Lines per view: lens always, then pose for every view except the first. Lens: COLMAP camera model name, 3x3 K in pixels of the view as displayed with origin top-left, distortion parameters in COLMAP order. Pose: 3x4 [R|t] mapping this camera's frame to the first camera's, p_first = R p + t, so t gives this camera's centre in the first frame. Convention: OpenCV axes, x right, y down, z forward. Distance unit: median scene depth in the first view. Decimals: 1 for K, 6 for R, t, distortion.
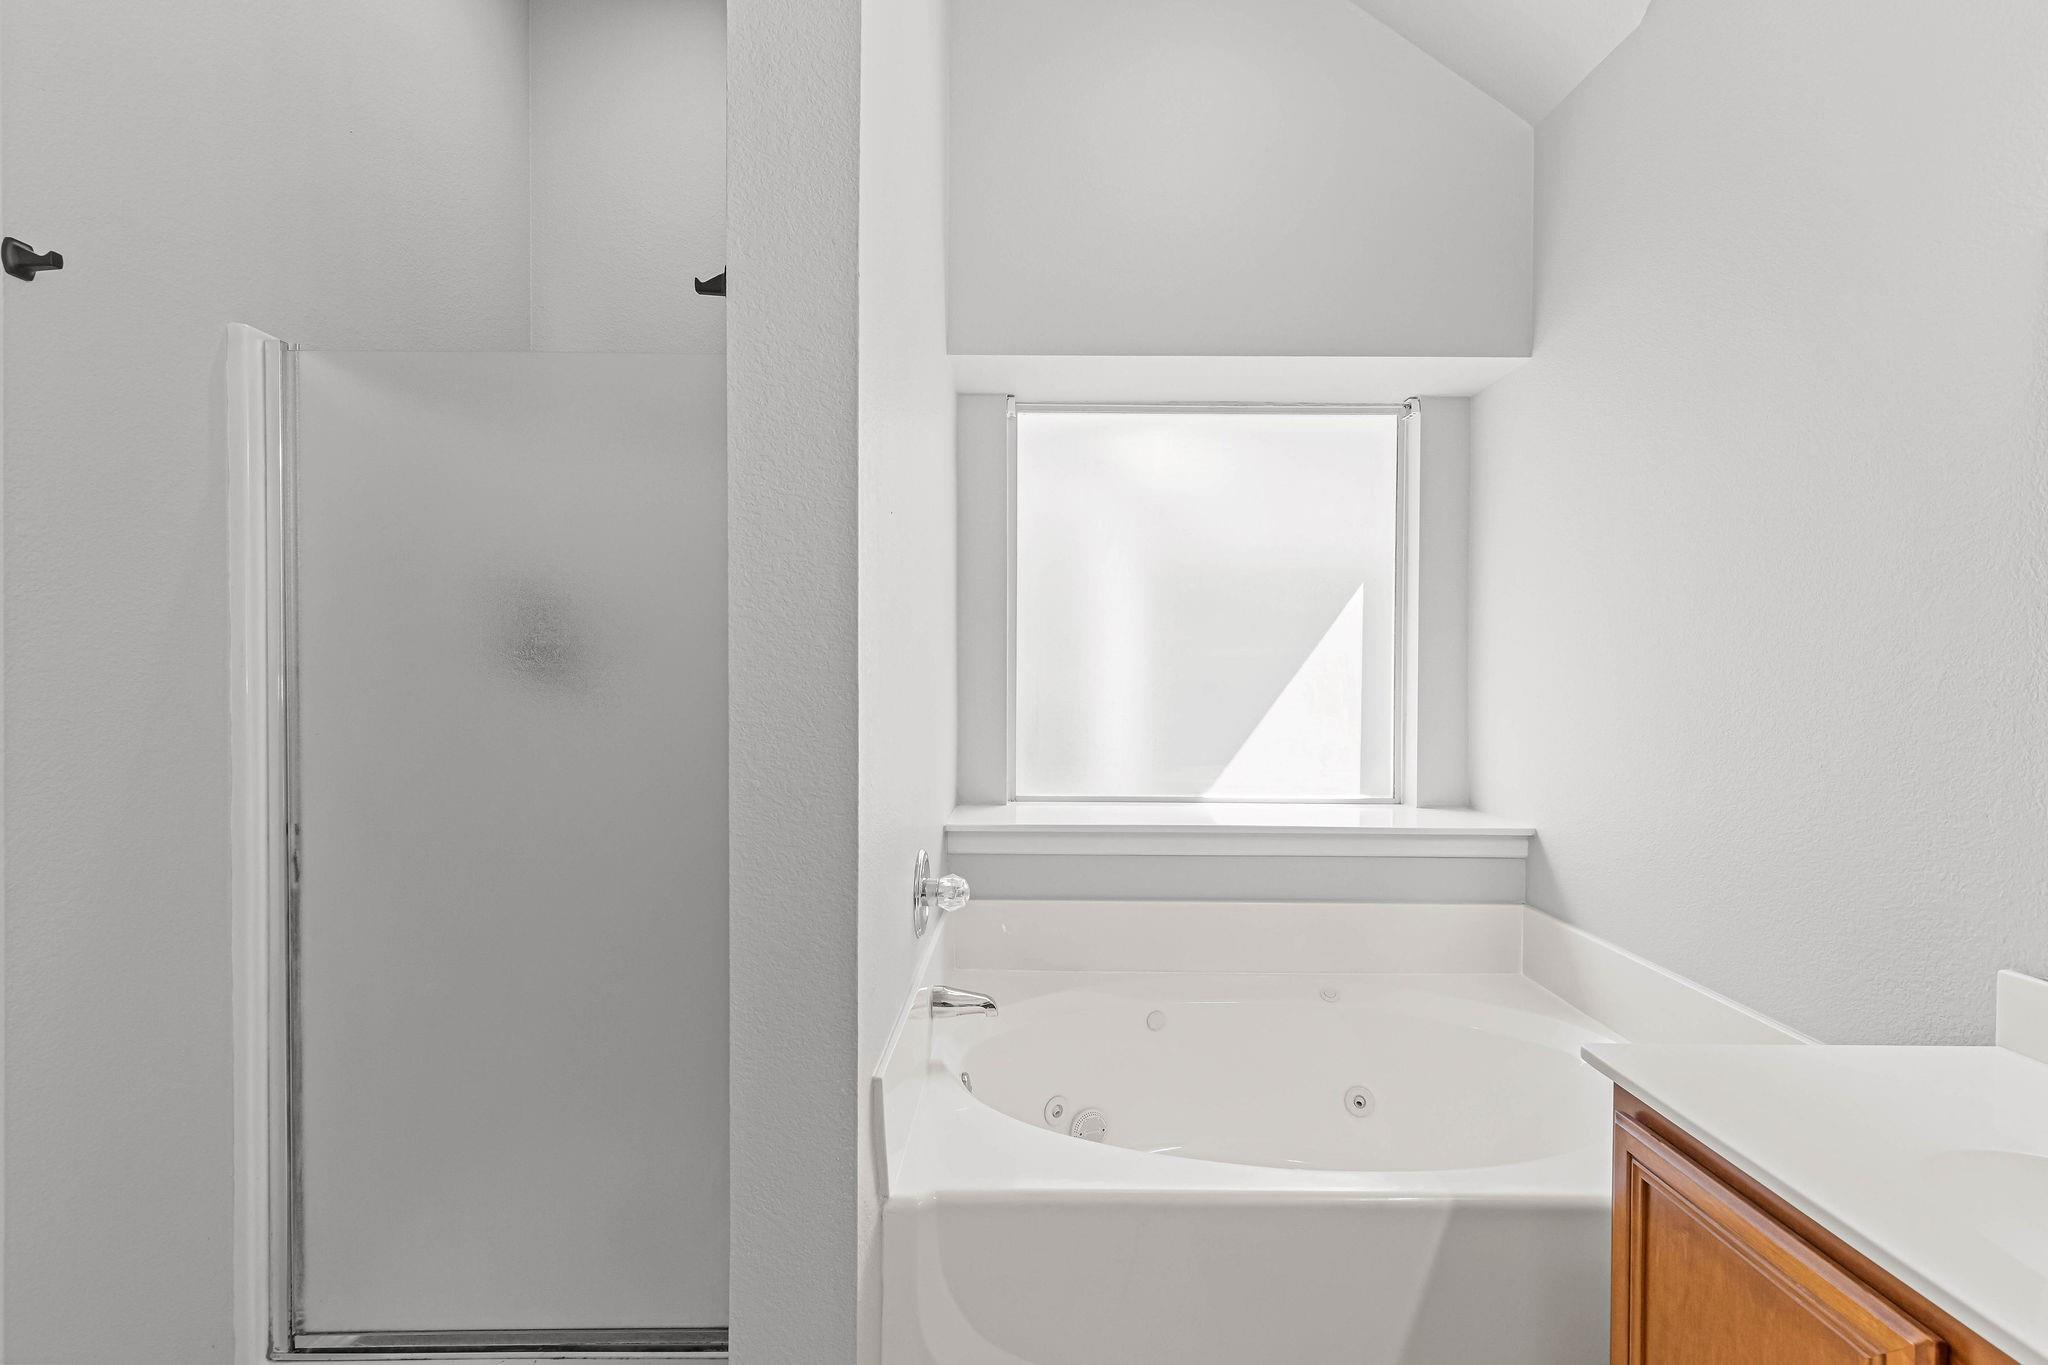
lens RADIAL K [[927.6, 0, 1028.9], [0, 927.6, 687.2], [0, 0, 1]] dist [0.000823, 0.000493]
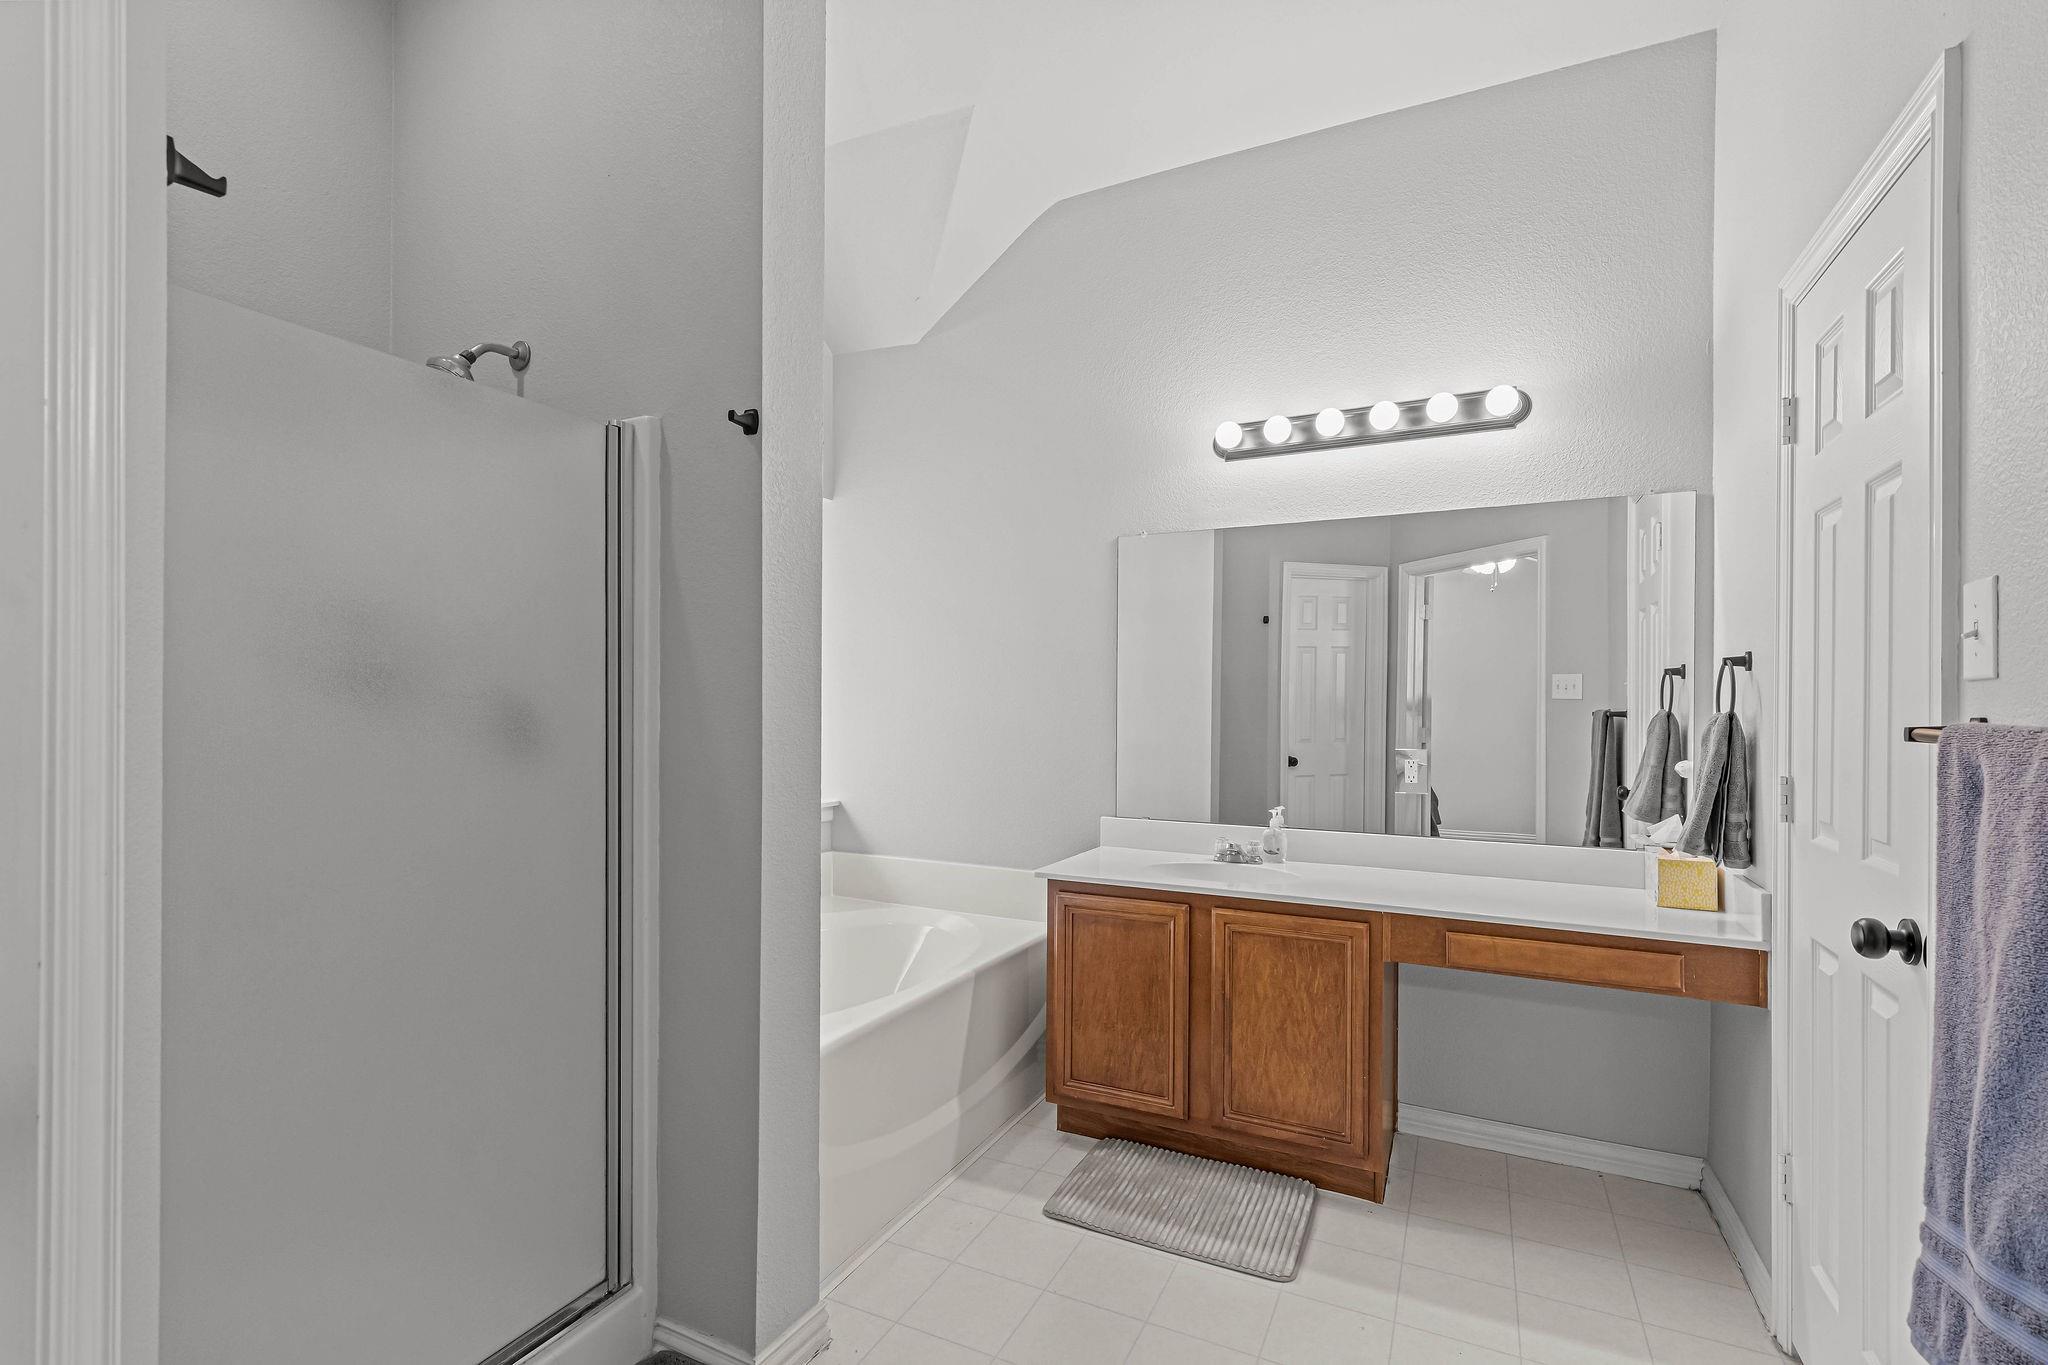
lens RADIAL K [[927.6, 0, 1028.9], [0, 927.6, 687.2], [0, 0, 1]] dist [0.000823, 0.000493]
pose [[0.437086, 0.018363, 0.899232, -1.410186], [0.006597, 0.999699, -0.023621, -0.004307], [-0.899396, 0.016257, 0.436833, 0.026699]]
